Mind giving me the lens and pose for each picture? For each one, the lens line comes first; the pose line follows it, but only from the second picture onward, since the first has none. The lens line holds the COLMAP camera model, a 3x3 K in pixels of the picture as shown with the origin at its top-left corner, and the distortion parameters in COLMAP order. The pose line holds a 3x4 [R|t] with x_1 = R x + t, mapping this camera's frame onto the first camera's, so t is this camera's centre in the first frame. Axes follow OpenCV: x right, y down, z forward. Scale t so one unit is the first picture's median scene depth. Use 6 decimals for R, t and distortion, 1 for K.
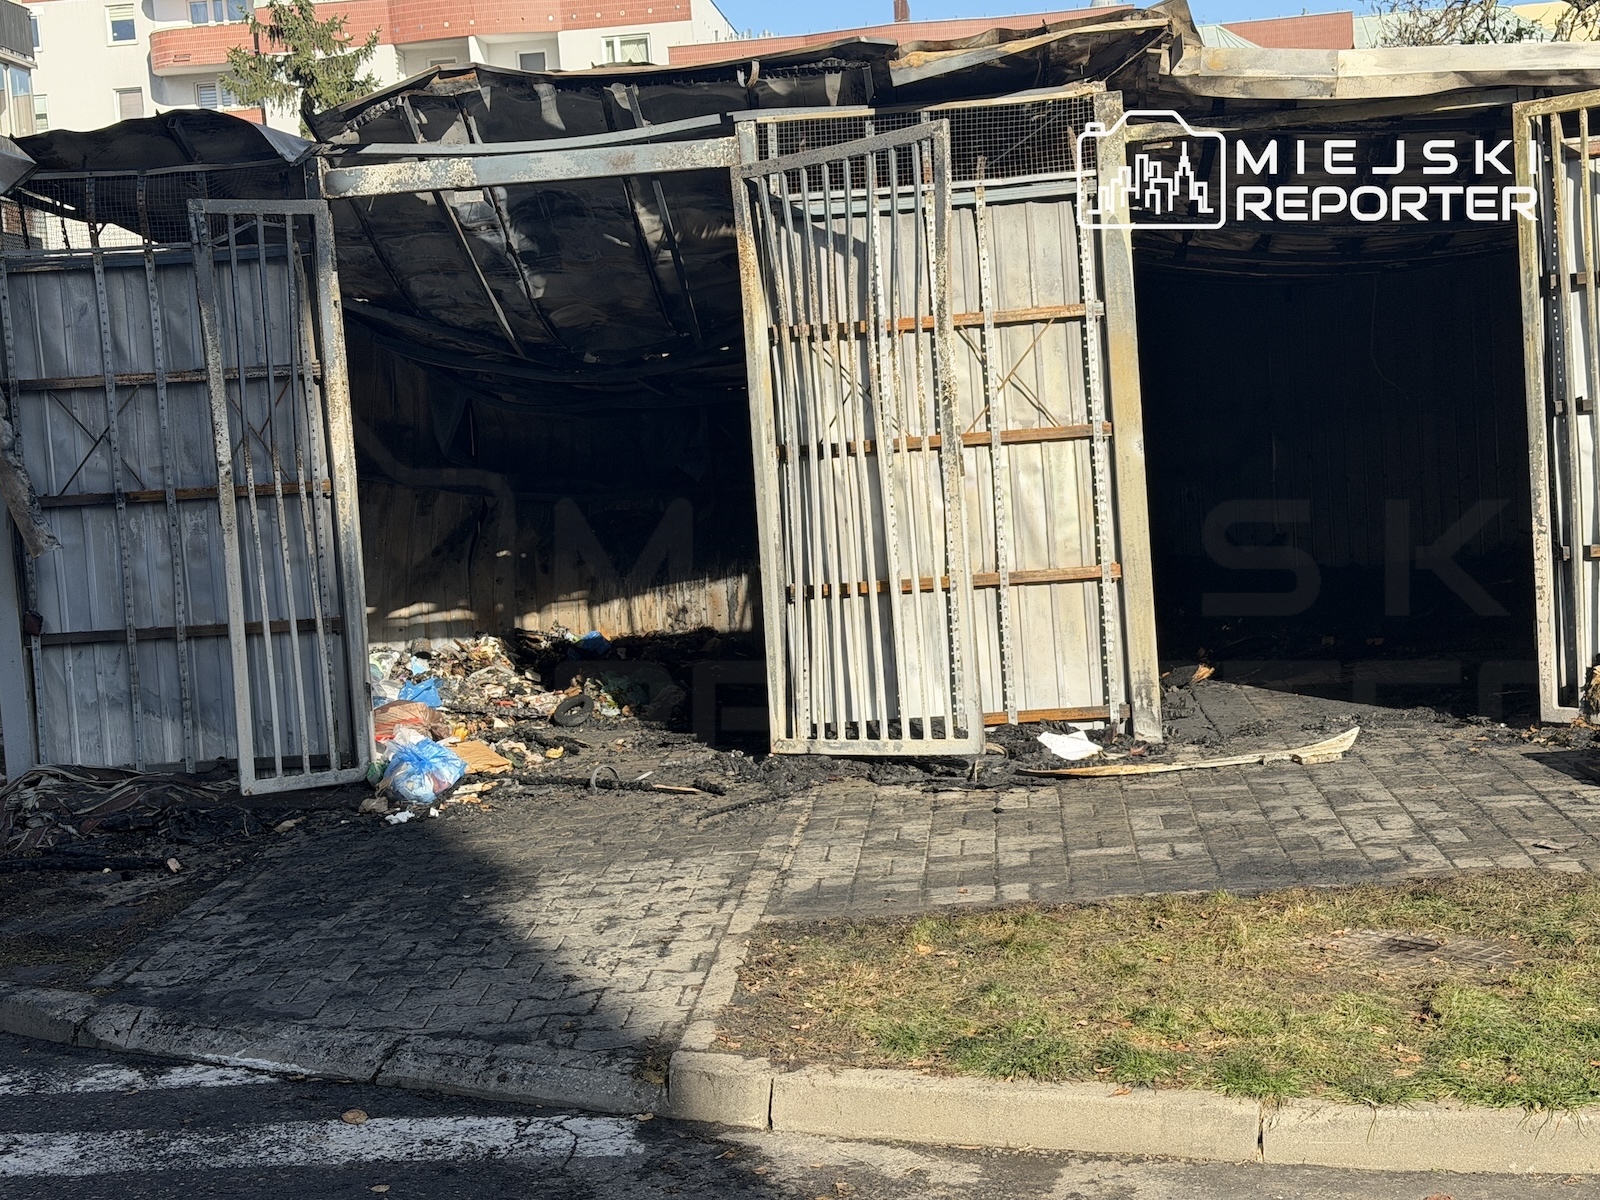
lens RADIAL K [[2408.6, 0, 806.0], [0, 2408.6, 606.2], [0, 0, 1]] dist [0.137459, 0.000000]
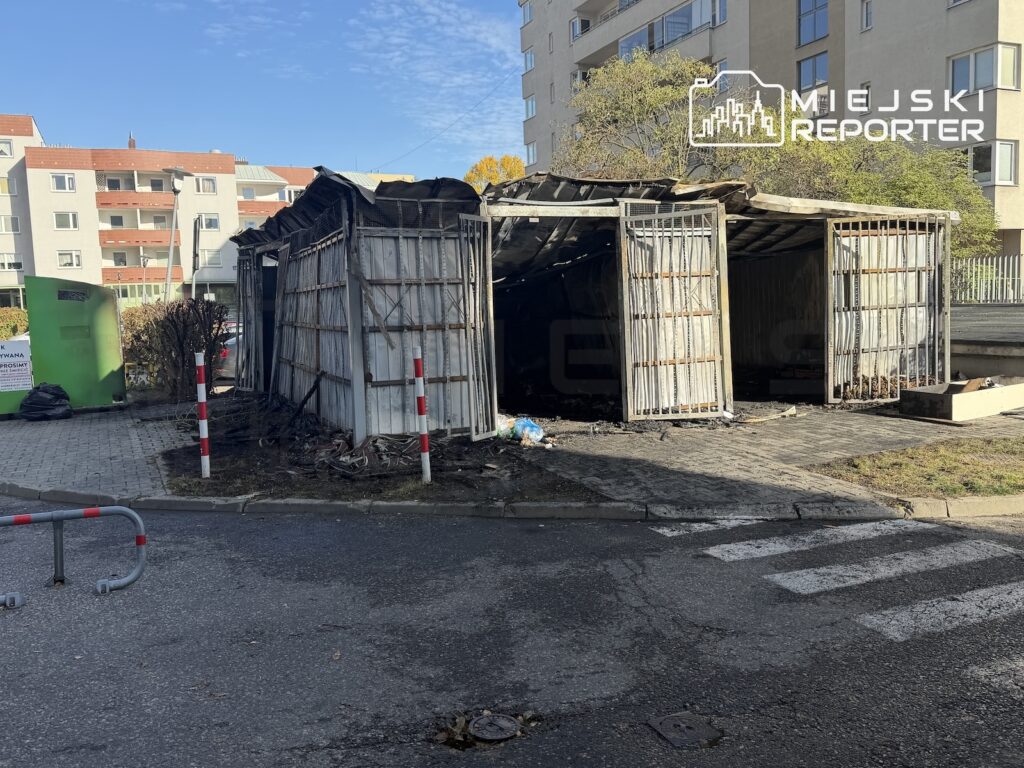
lens RADIAL K [[869.1, 0, 513.8], [0, 869.1, 388.1], [0, 0, 1]] dist [-0.006474, -0.035462]
pose [[0.879712, -0.010941, 0.475381, -0.638732], [0.013891, 0.999900, -0.002692, 0.023530], [-0.475304, 0.008971, 0.879776, 0.152349]]
